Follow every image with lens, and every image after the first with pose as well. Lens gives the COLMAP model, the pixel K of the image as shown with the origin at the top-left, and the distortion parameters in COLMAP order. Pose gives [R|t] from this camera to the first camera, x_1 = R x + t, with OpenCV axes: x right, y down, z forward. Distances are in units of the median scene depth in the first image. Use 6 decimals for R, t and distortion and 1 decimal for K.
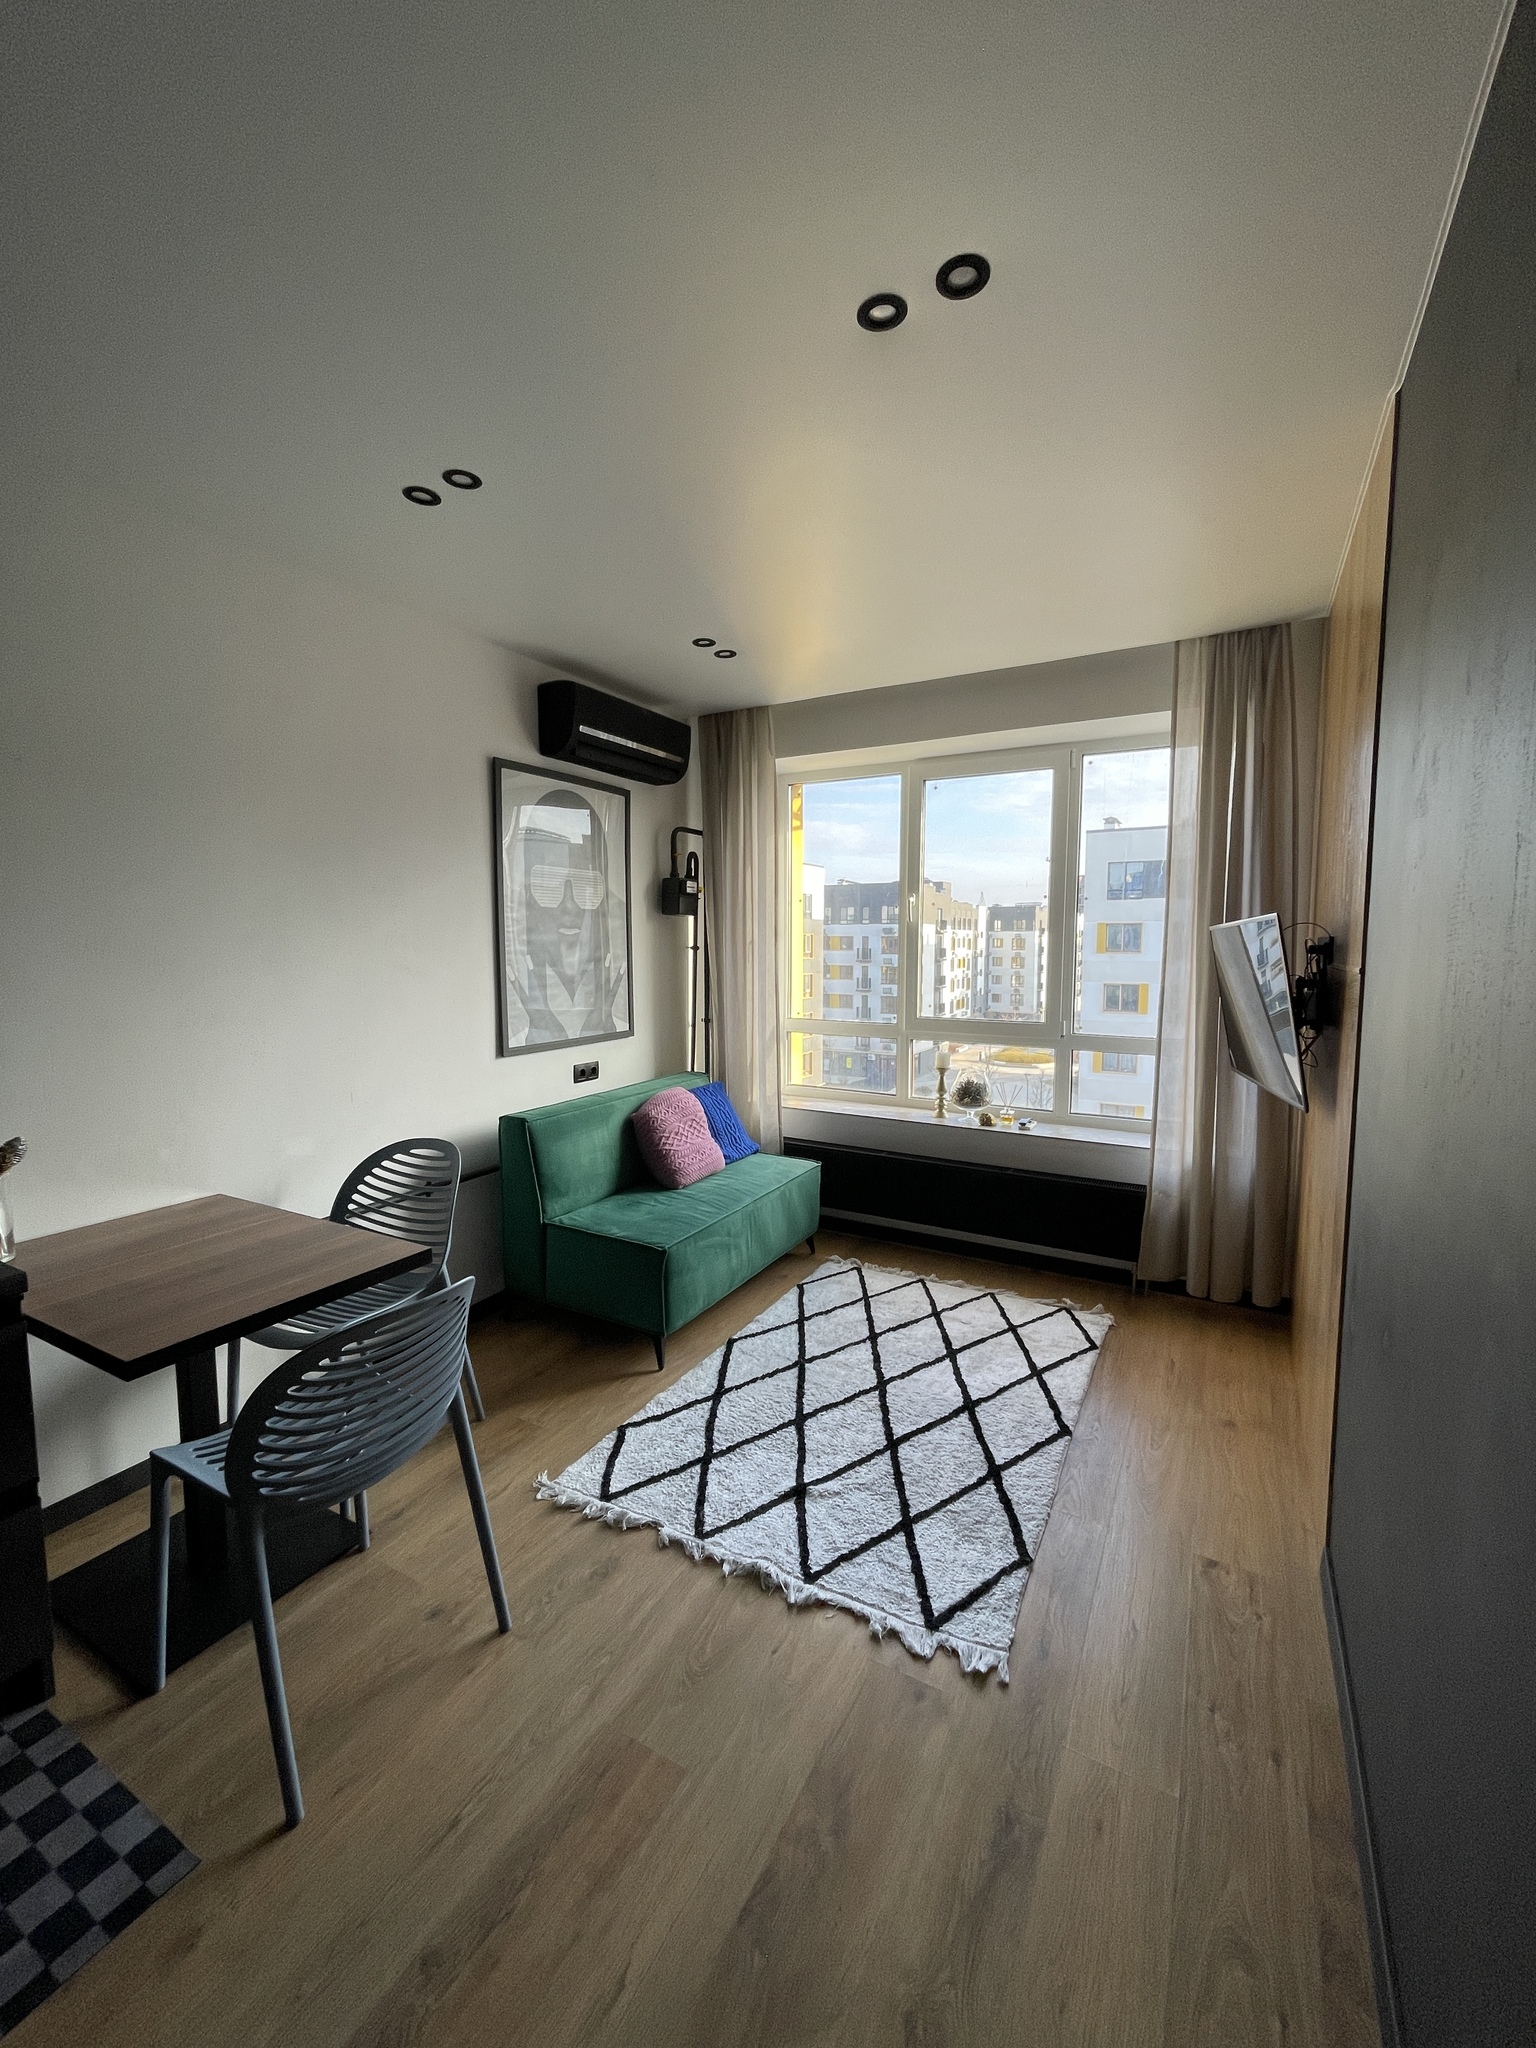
lens RADIAL K [[829.9, 0, 773.3], [0, 829.9, 1015.0], [0, 0, 1]] dist [0.000580, -0.000990]
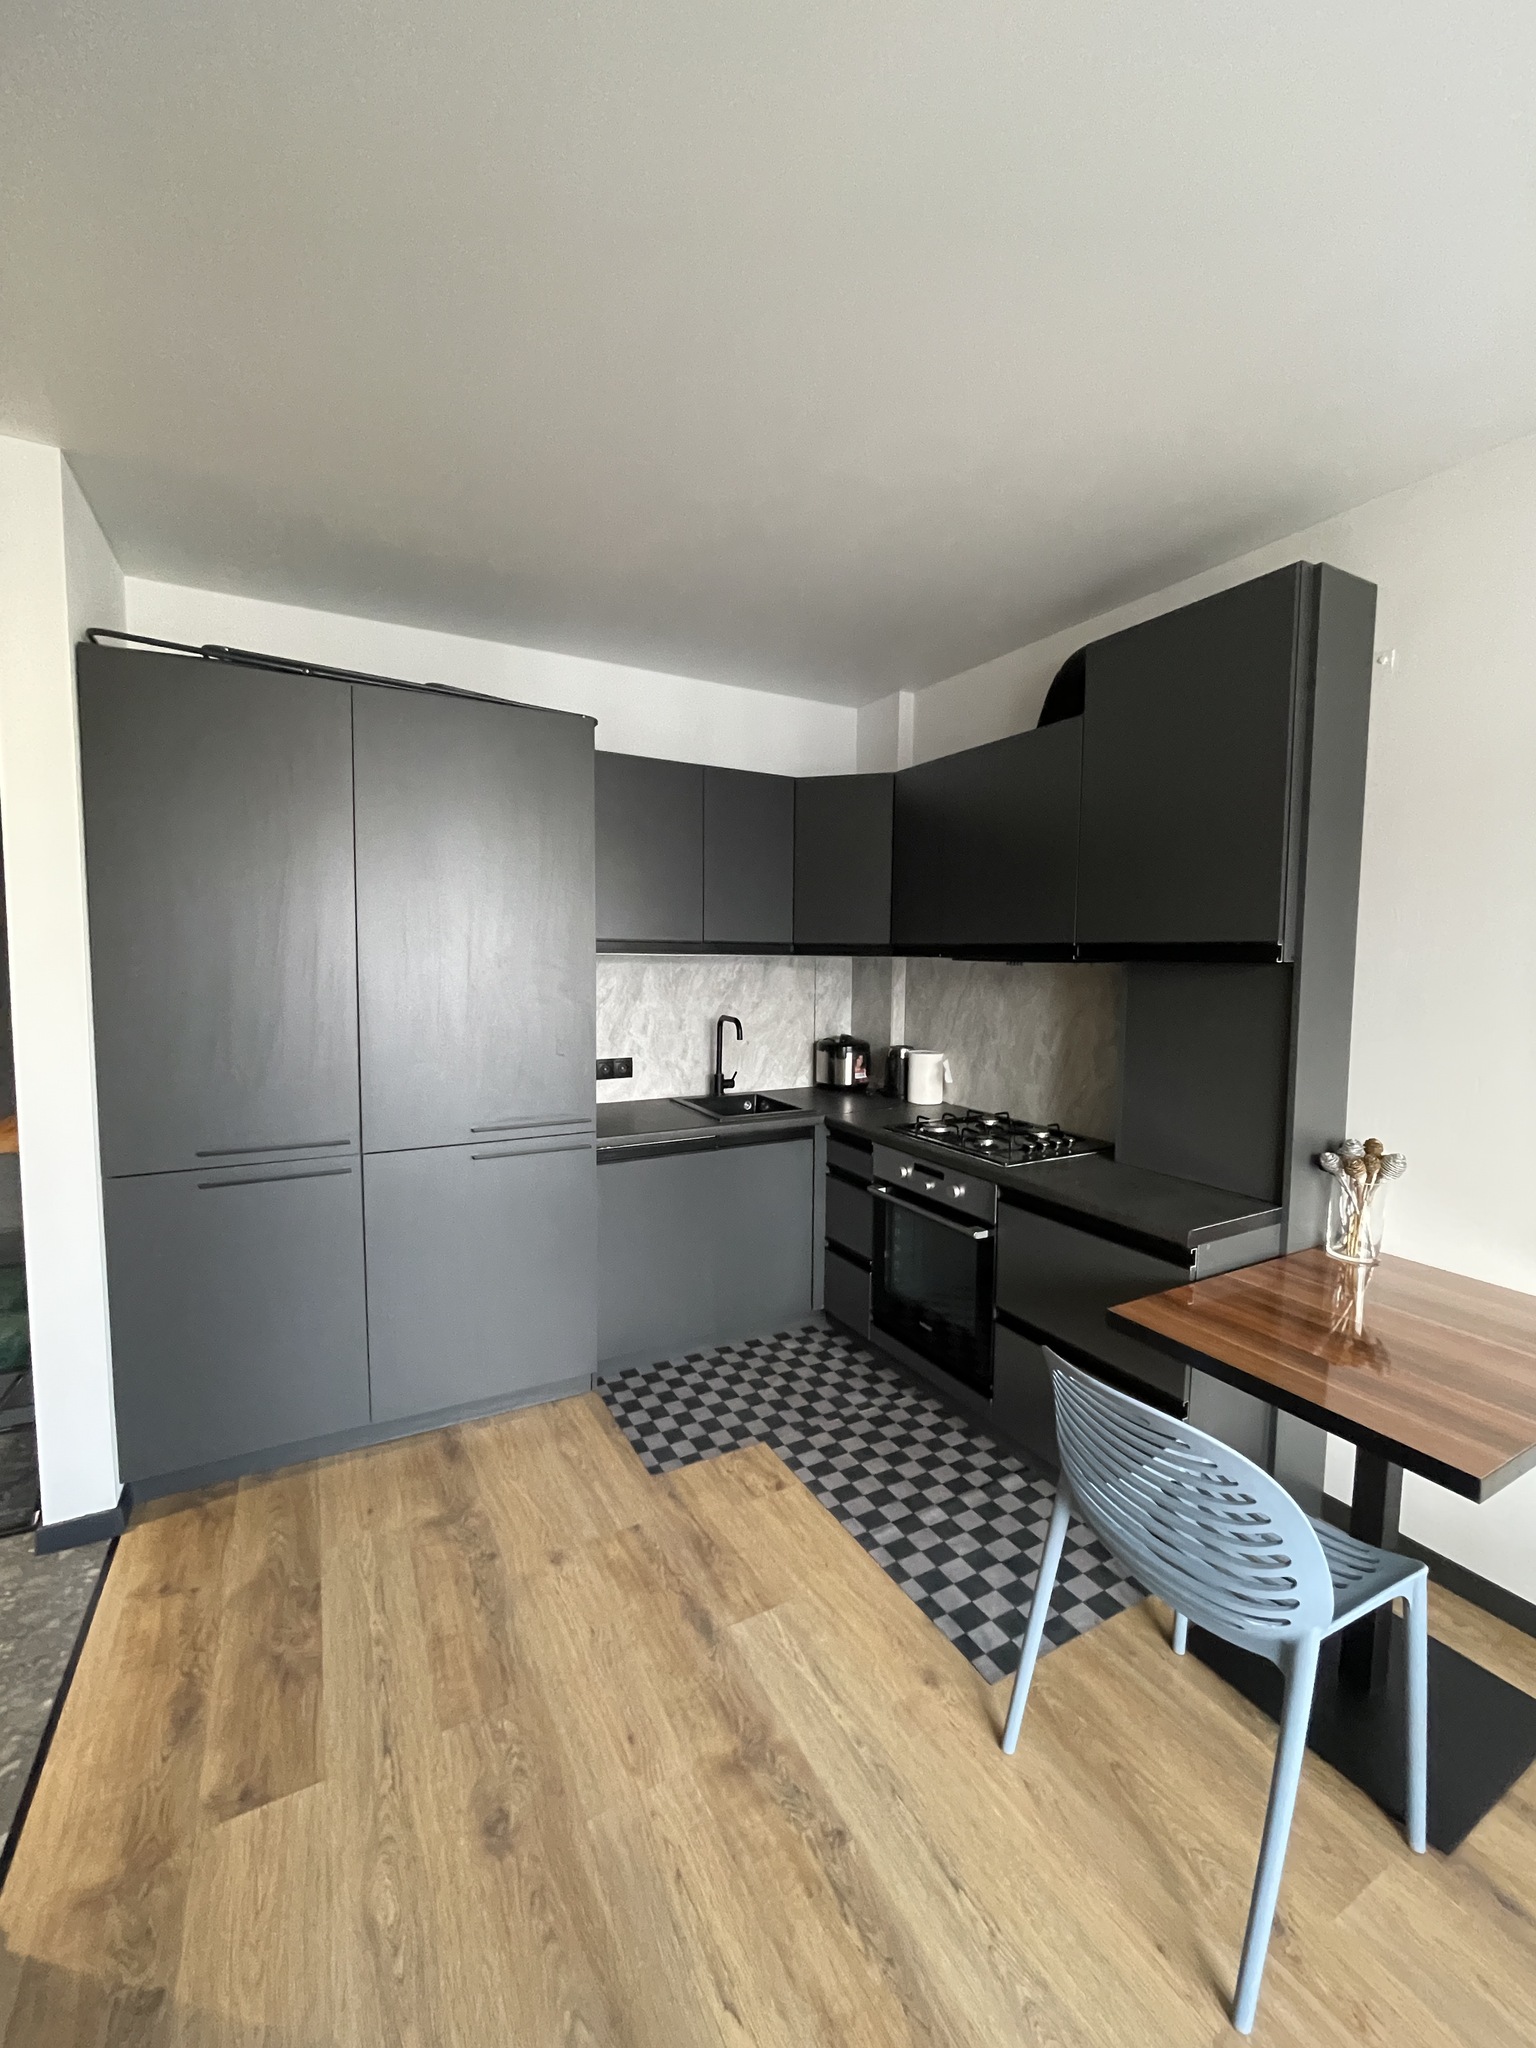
lens RADIAL K [[829.9, 0, 773.3], [0, 829.9, 1015.0], [0, 0, 1]] dist [0.000580, -0.000990]
pose [[-0.530416, 0.056496, -0.845853, 0.204738], [-0.082890, 0.989539, 0.118072, -0.044124], [0.843675, 0.132740, -0.520184, 0.516166]]
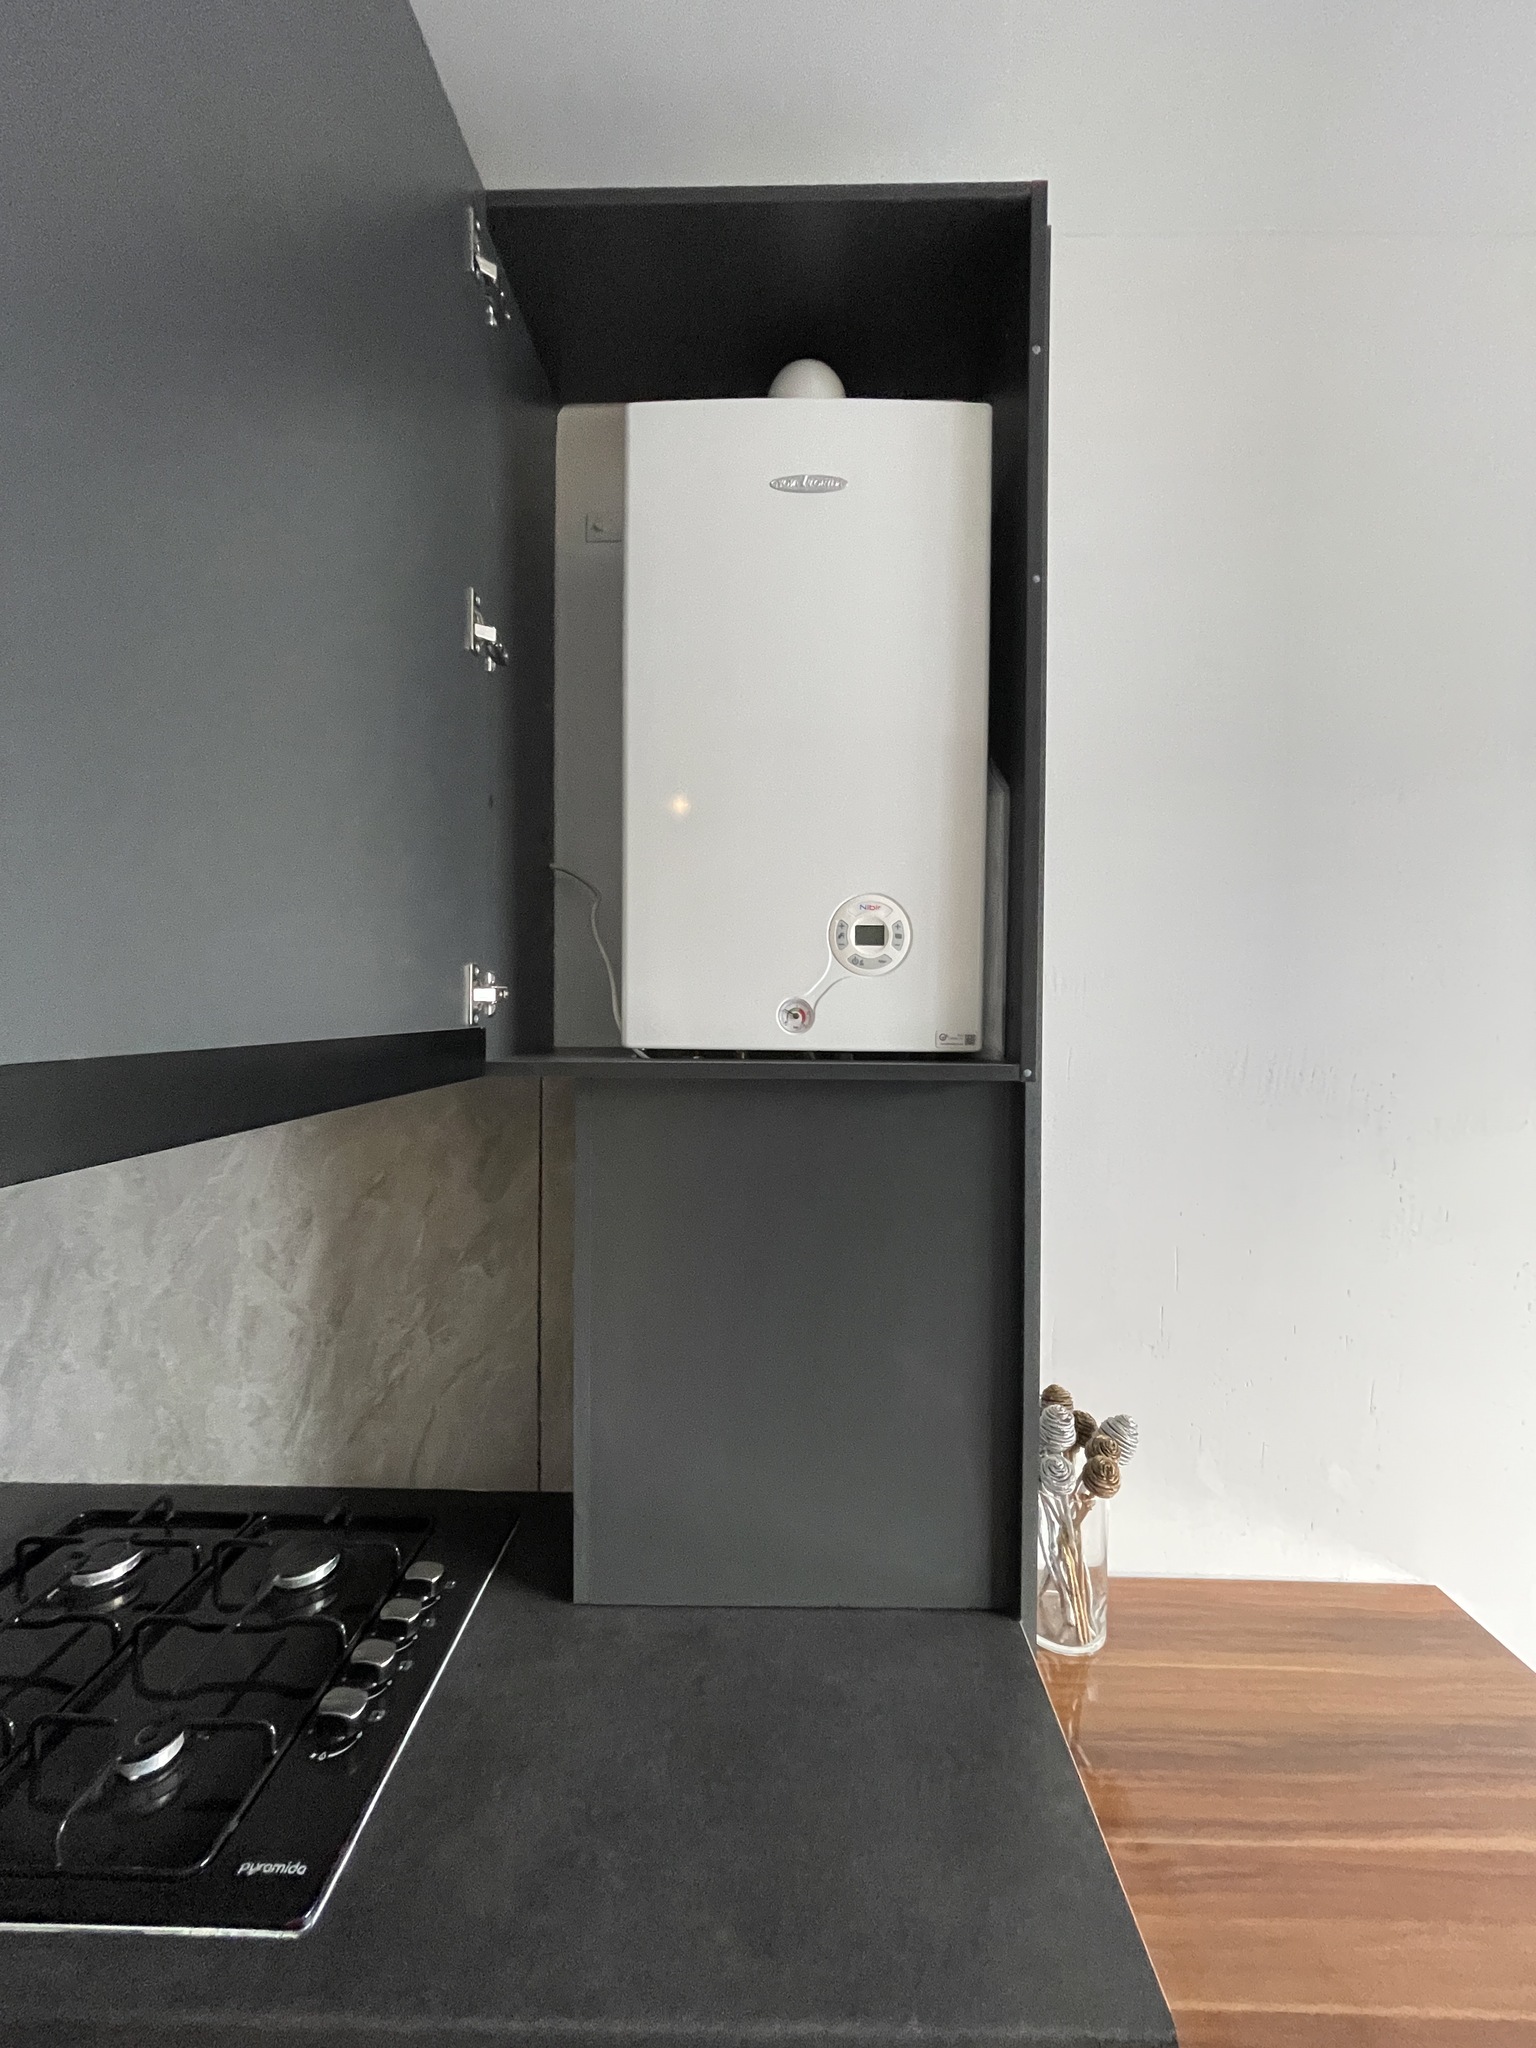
lens RADIAL K [[829.9, 0, 773.3], [0, 829.9, 1015.0], [0, 0, 1]] dist [0.000580, -0.000990]
pose [[0.468297, 0.009113, -0.883524, -0.320109], [-0.086250, 0.995643, -0.035445, -0.046623], [0.879351, 0.092803, 0.467043, 0.306631]]
